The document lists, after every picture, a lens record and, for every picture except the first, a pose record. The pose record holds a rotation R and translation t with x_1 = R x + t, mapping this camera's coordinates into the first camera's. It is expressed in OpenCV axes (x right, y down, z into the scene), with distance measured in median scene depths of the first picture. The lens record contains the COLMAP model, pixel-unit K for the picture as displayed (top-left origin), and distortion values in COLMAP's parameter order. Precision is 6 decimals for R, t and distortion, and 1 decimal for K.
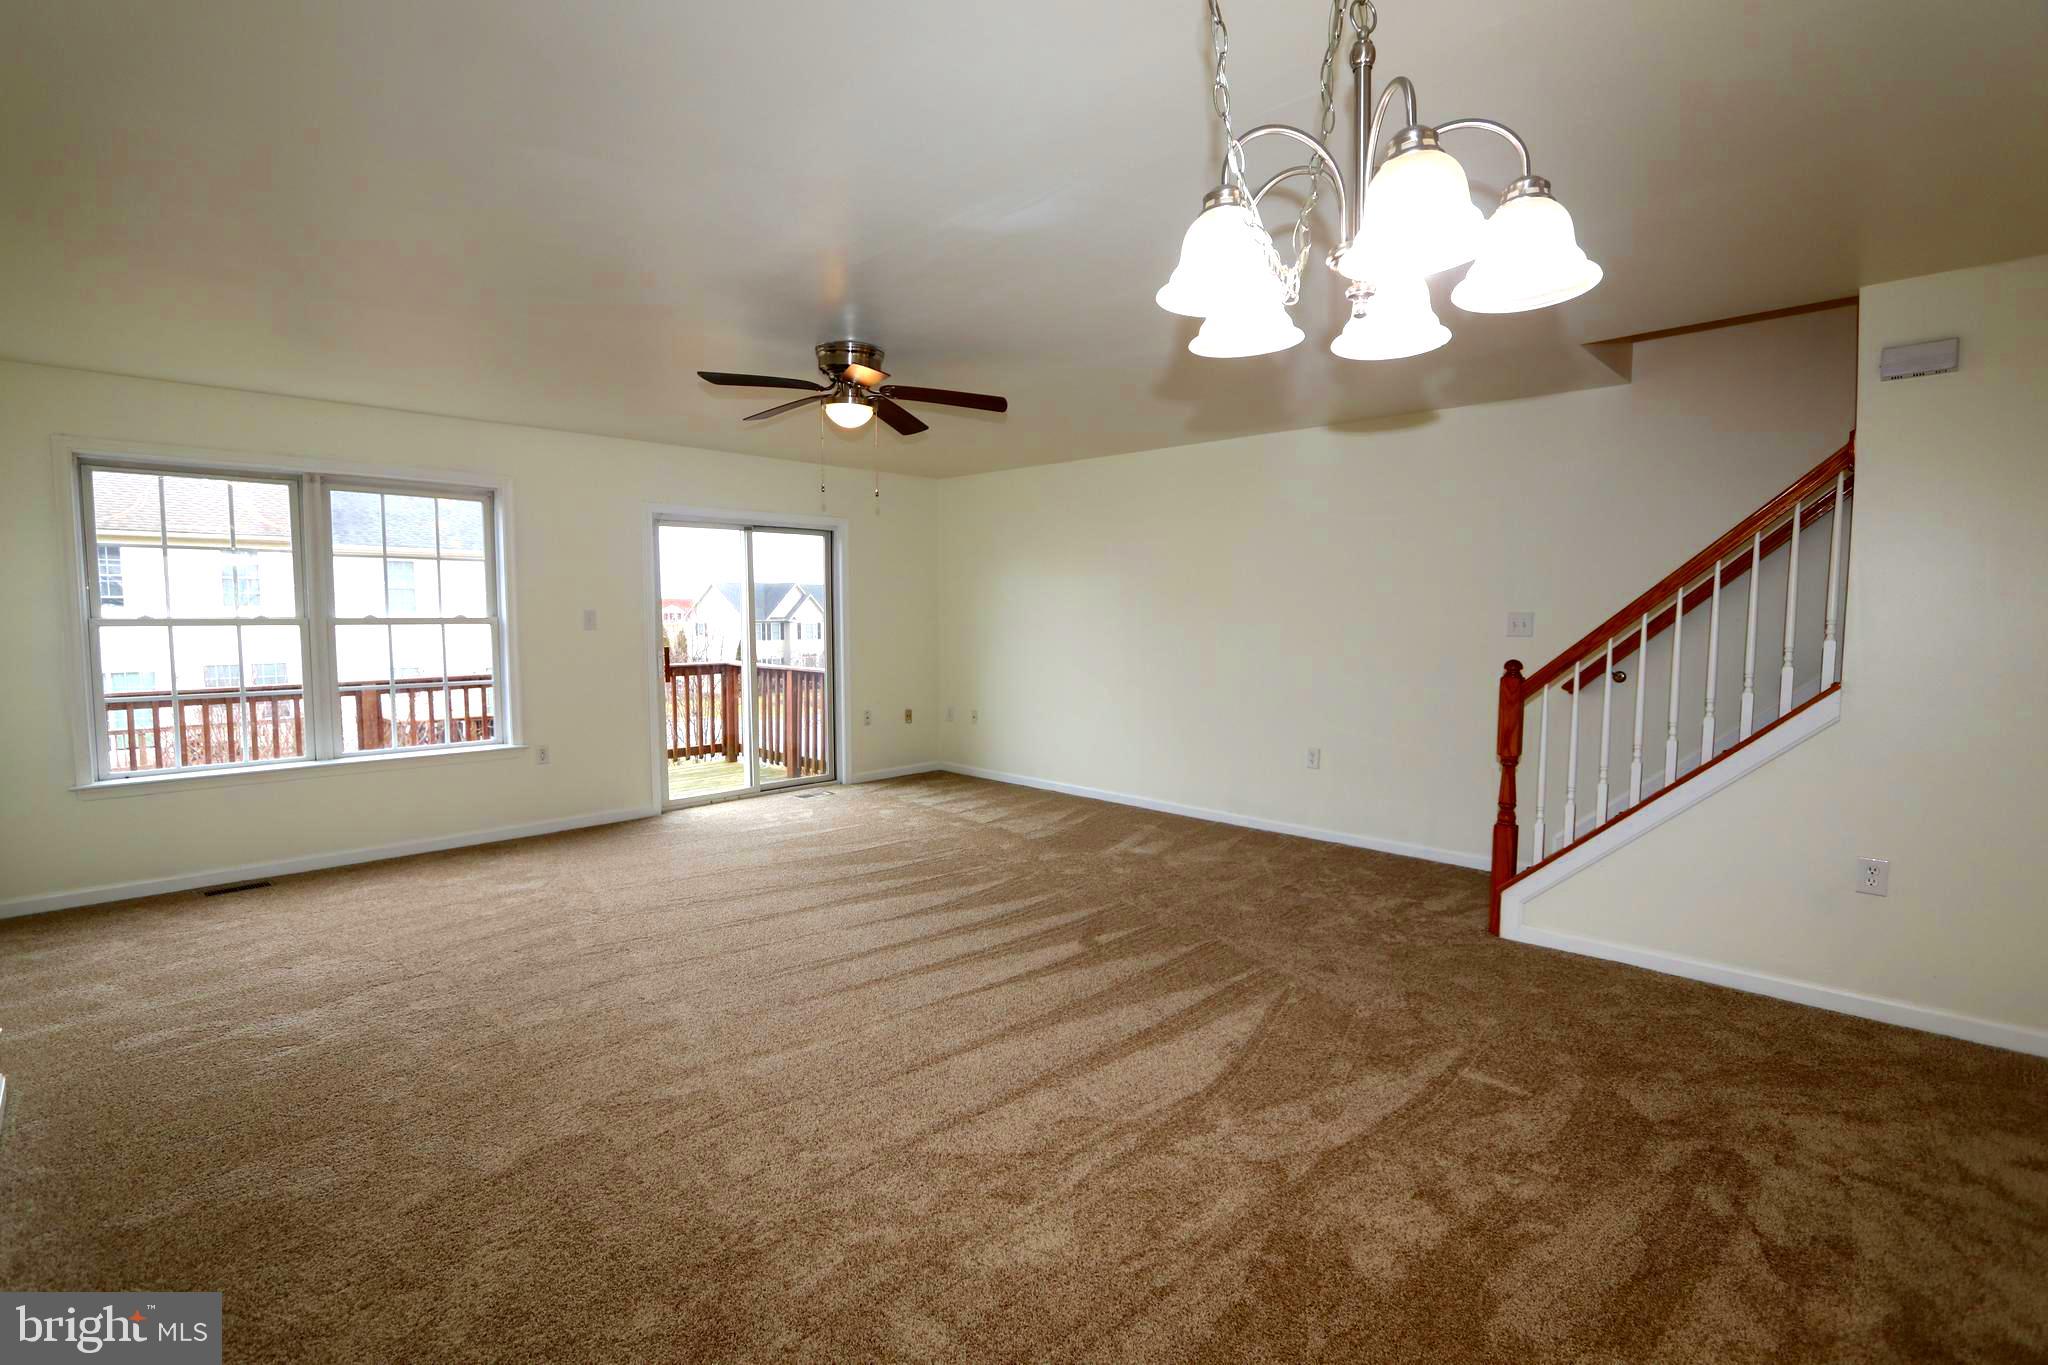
lens RADIAL K [[949.9, 0, 1024.0], [0, 949.9, 682.5], [0, 0, 1]] dist [-0.008742, 0.000681]
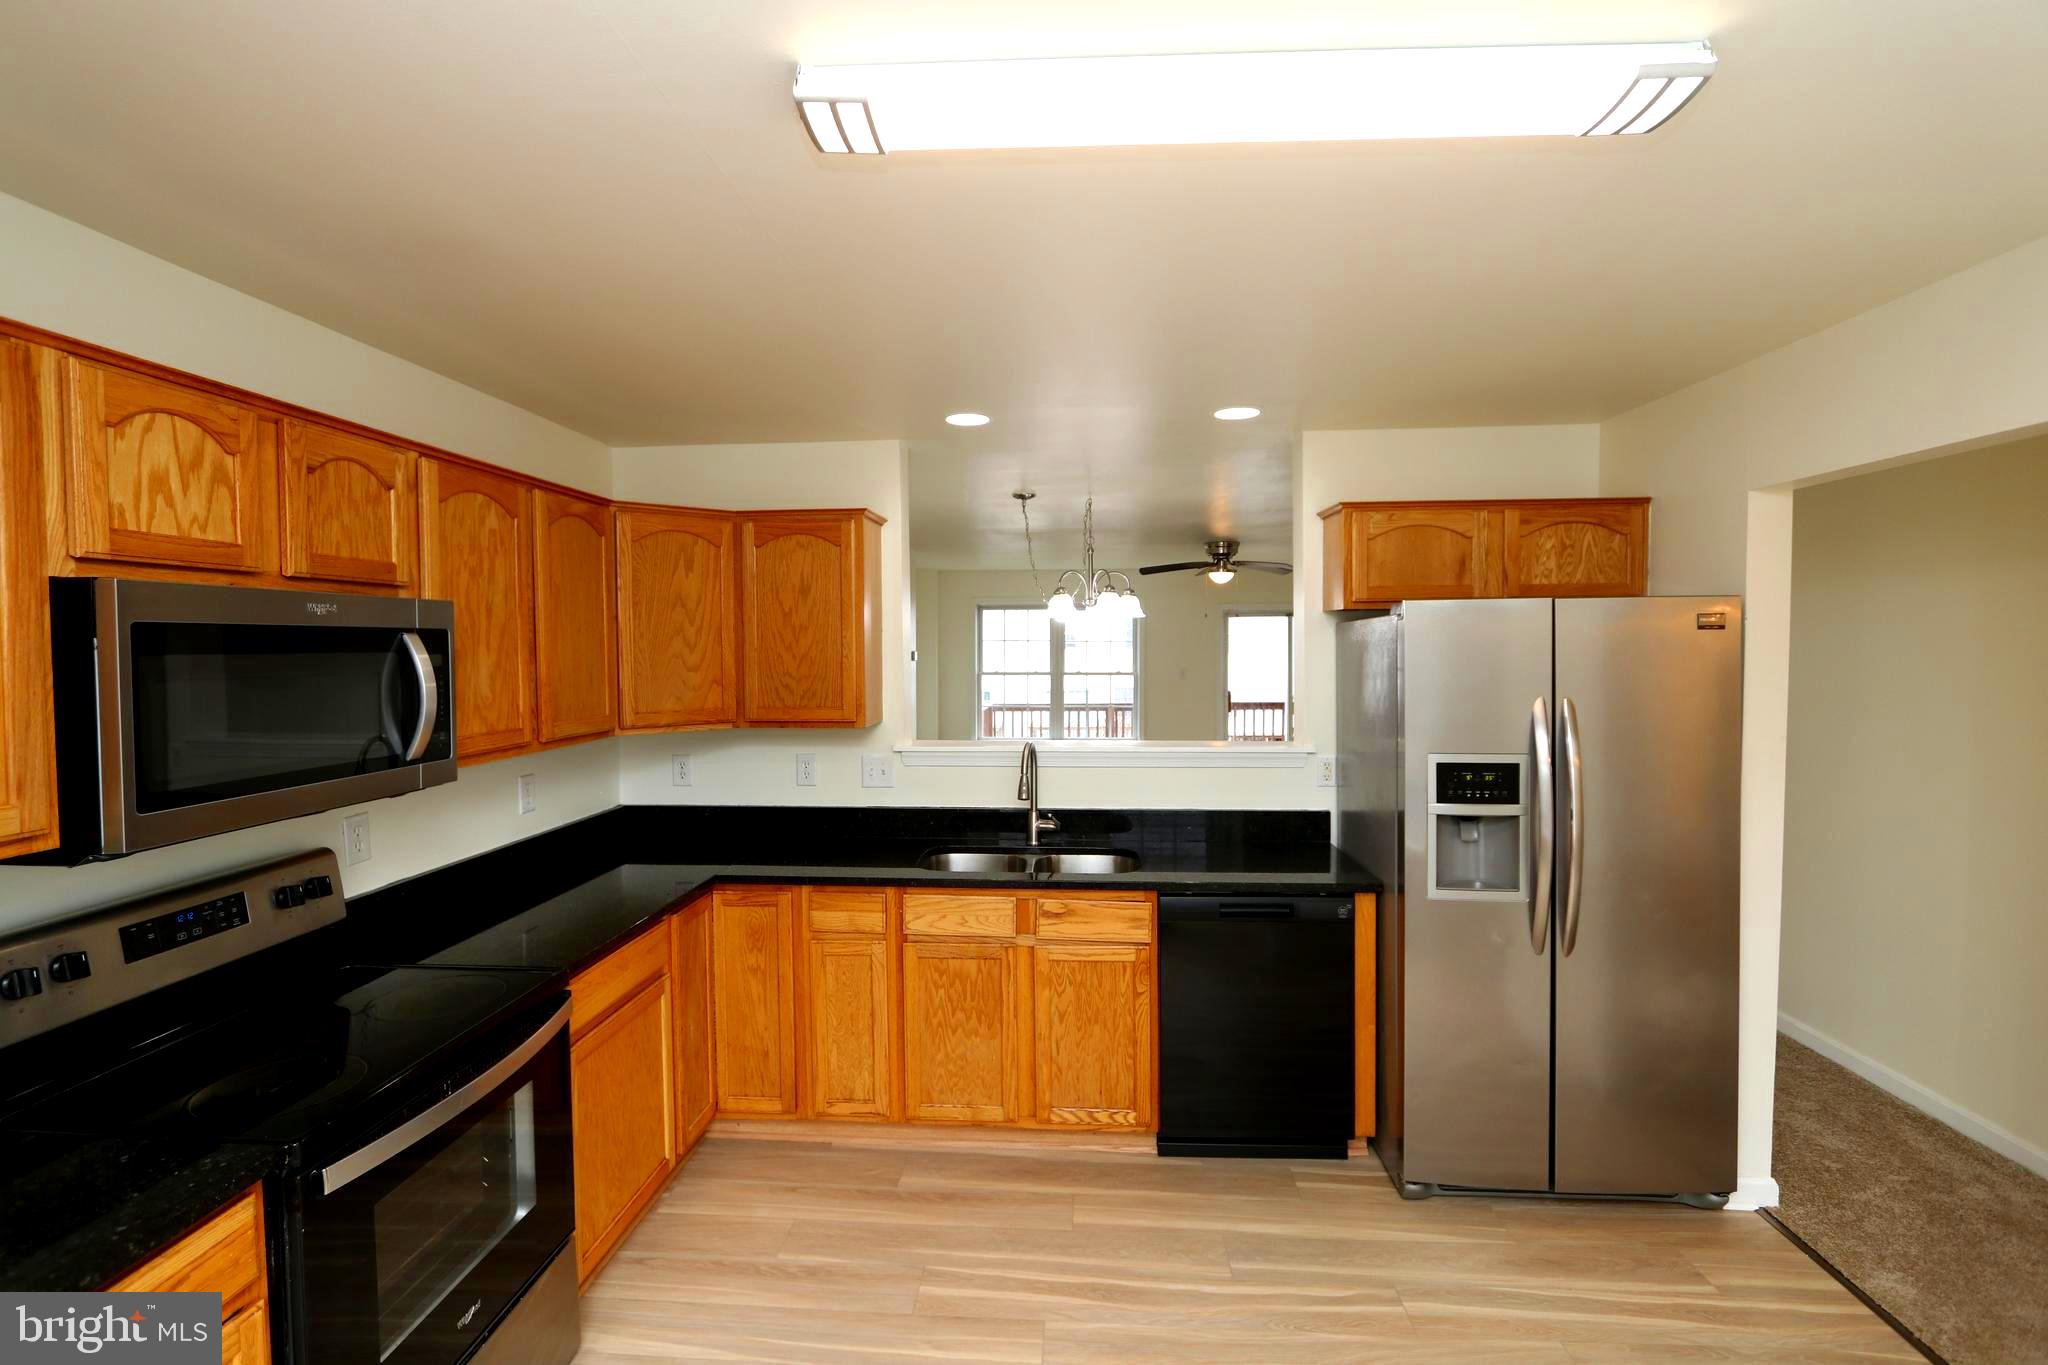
lens RADIAL K [[949.9, 0, 1024.0], [0, 949.9, 682.5], [0, 0, 1]] dist [-0.008742, 0.000681]
pose [[0.645011, 0.032300, -0.763490, 0.840156], [-0.053795, 0.998547, -0.003203, -0.036734], [0.762277, 0.043138, 0.645812, -0.424452]]
